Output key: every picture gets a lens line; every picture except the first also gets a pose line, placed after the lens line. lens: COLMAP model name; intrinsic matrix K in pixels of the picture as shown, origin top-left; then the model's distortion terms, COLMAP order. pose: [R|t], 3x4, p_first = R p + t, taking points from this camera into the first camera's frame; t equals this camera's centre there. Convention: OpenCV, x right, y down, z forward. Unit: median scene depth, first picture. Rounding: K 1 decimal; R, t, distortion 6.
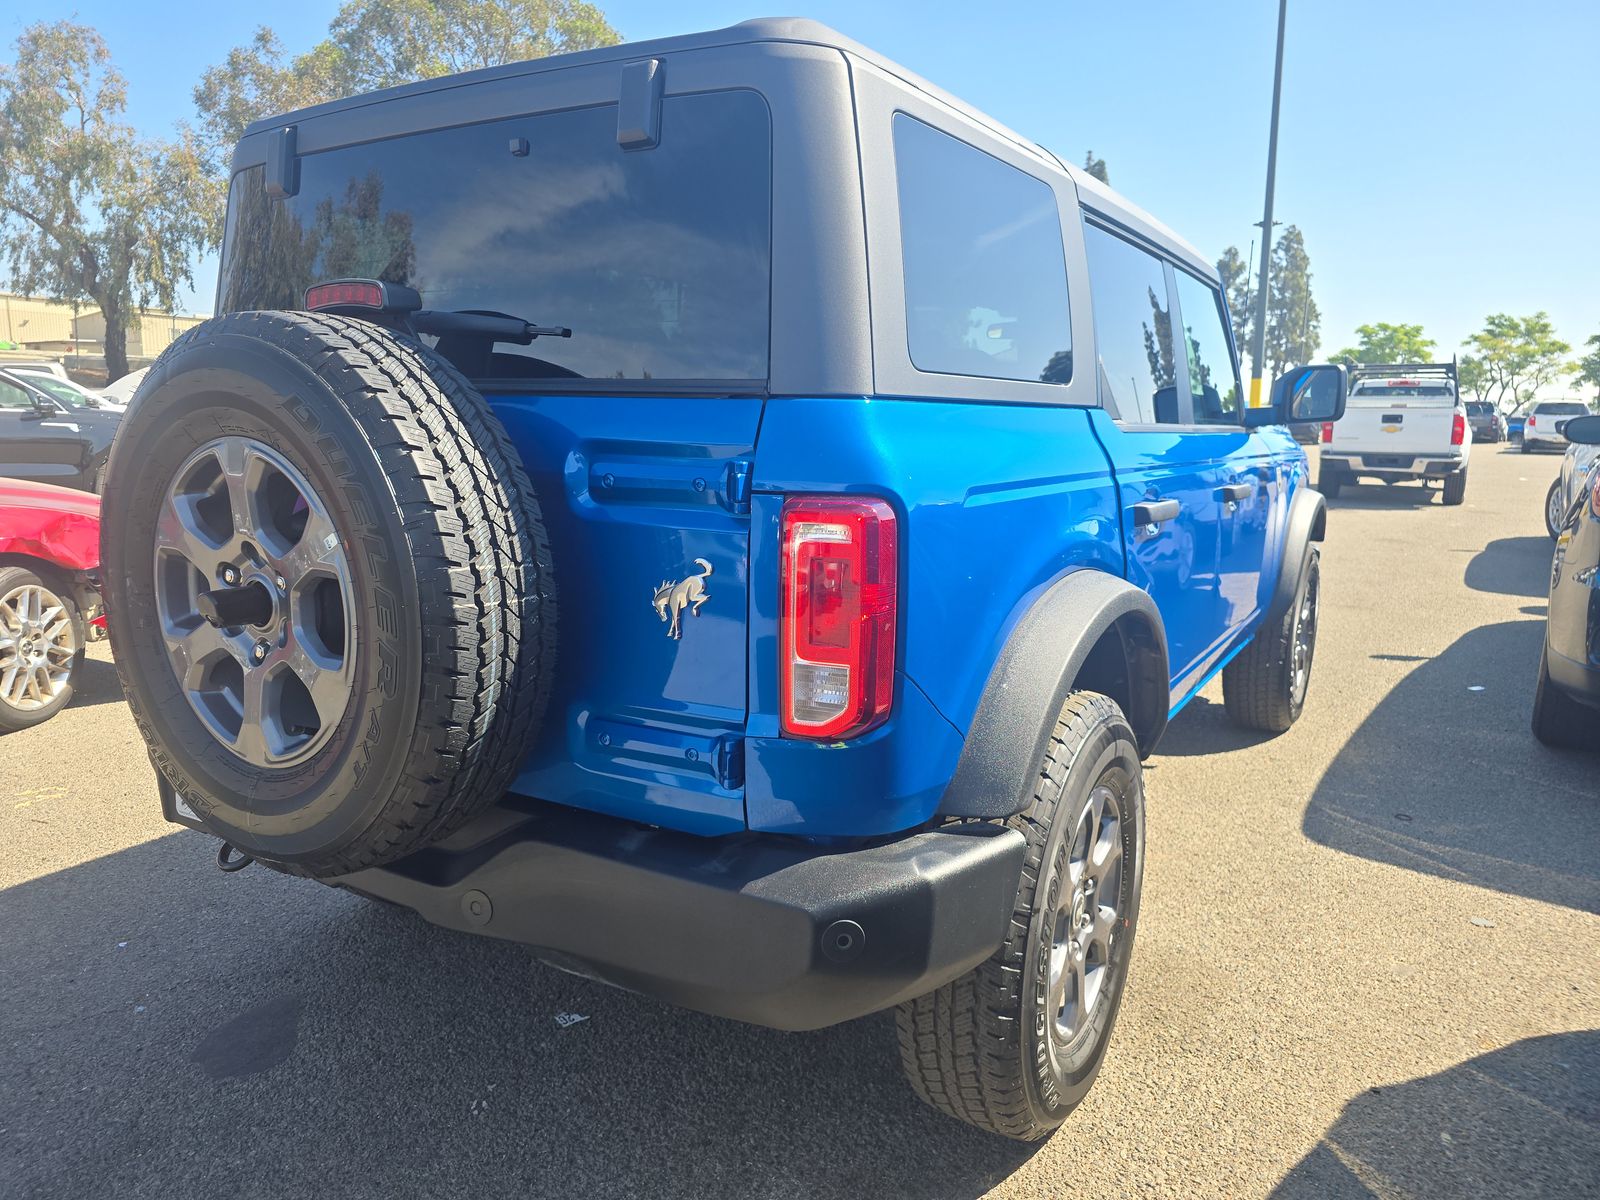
lens RADIAL K [[1072.4, 0, 801.3], [0, 1072.4, 596.2], [0, 0, 1]] dist [0.028485, -0.015854]
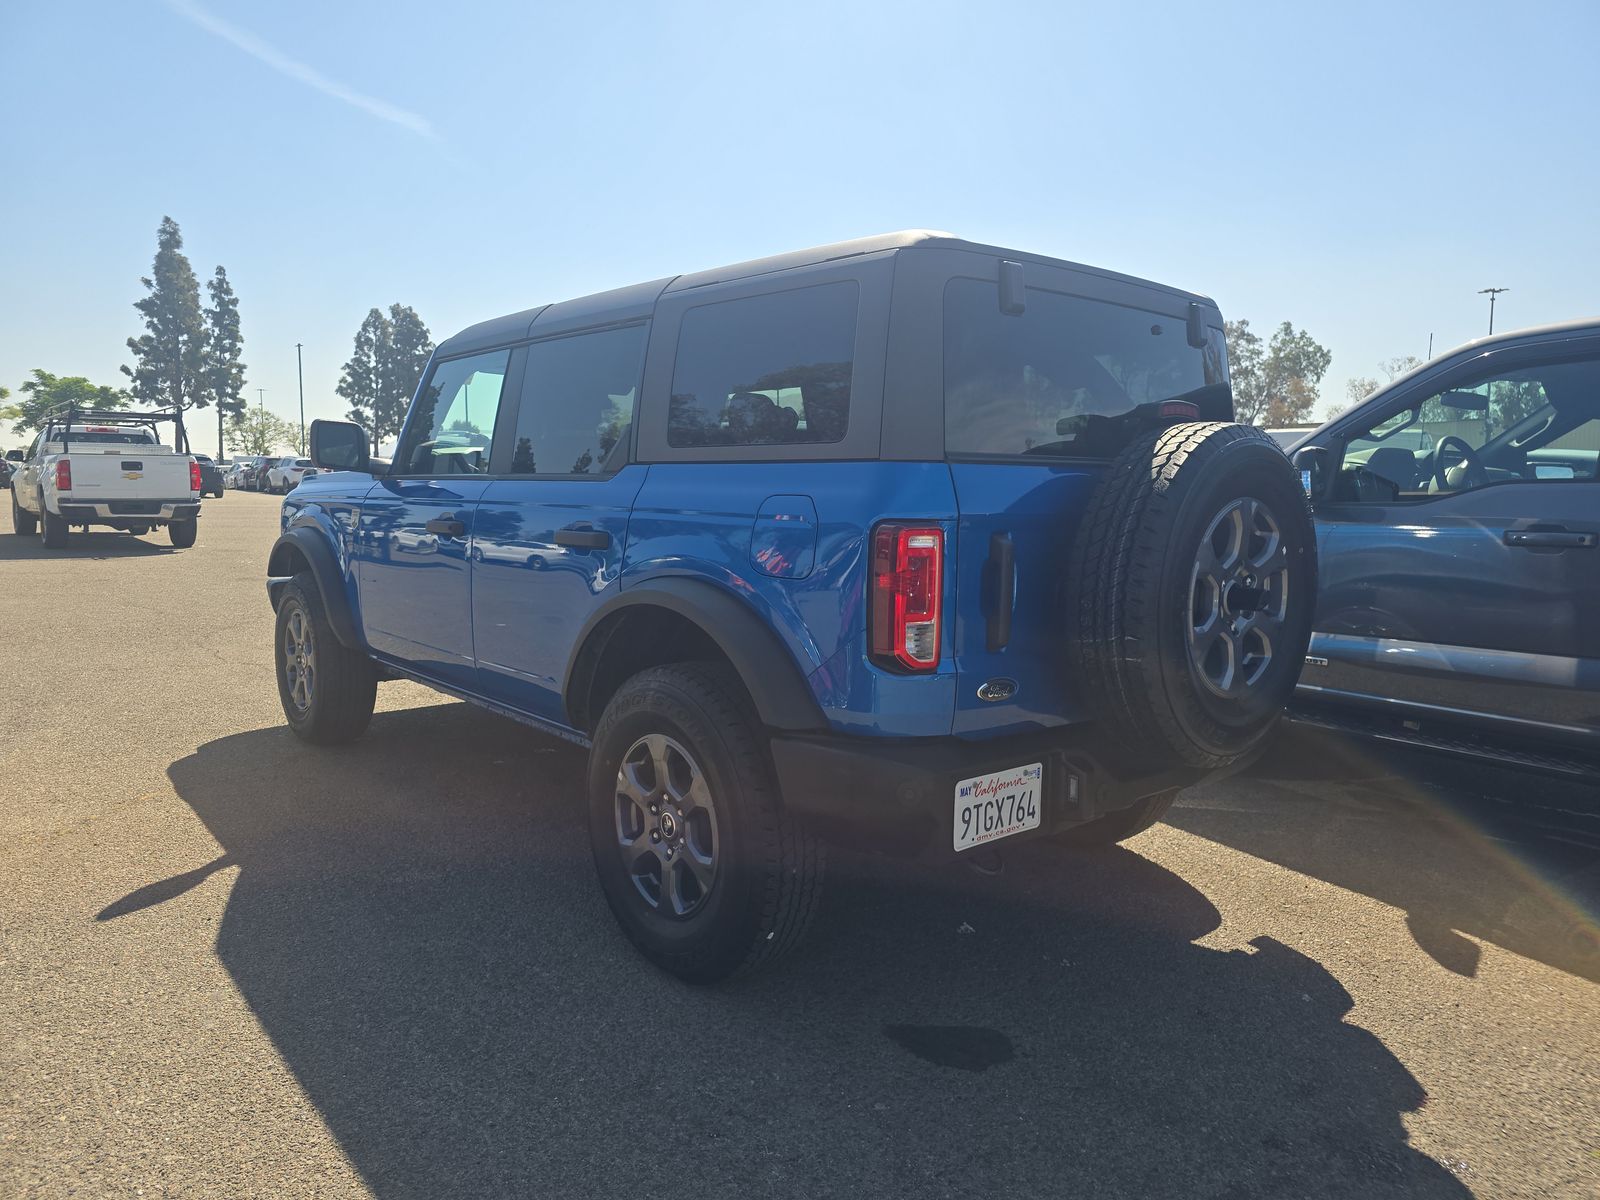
lens RADIAL K [[1072.4, 0, 799.1], [0, 1072.4, 594.7], [0, 0, 1]] dist [0.028485, -0.015854]
pose [[0.310313, -0.106096, 0.944695, -1.819129], [0.144890, 0.987421, 0.063301, -0.158127], [-0.939528, 0.117234, 0.321782, 0.866514]]
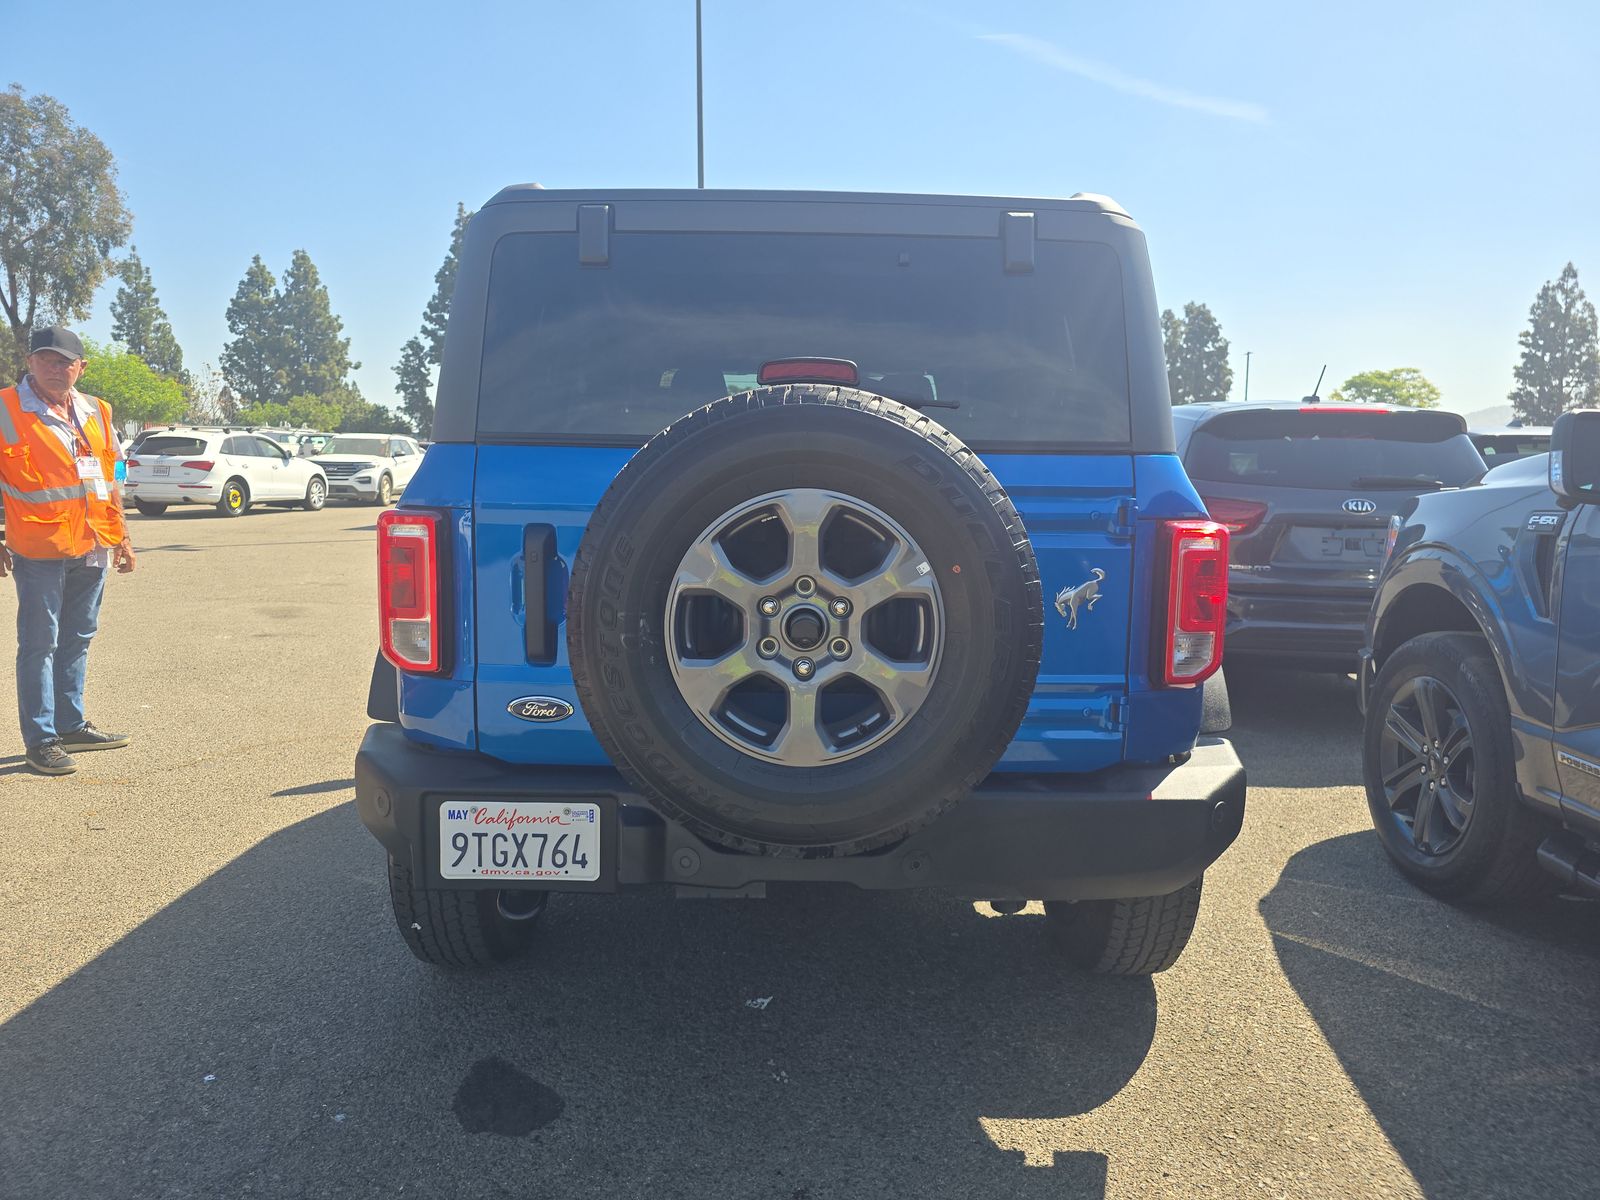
lens RADIAL K [[1072.4, 0, 795.7], [0, 1072.4, 597.8], [0, 0, 1]] dist [0.028485, -0.015854]
pose [[0.853422, -0.064500, 0.517214, -0.902591], [0.085892, 0.996151, -0.017497, -0.004983], [-0.514095, 0.059357, 0.855677, -0.000269]]
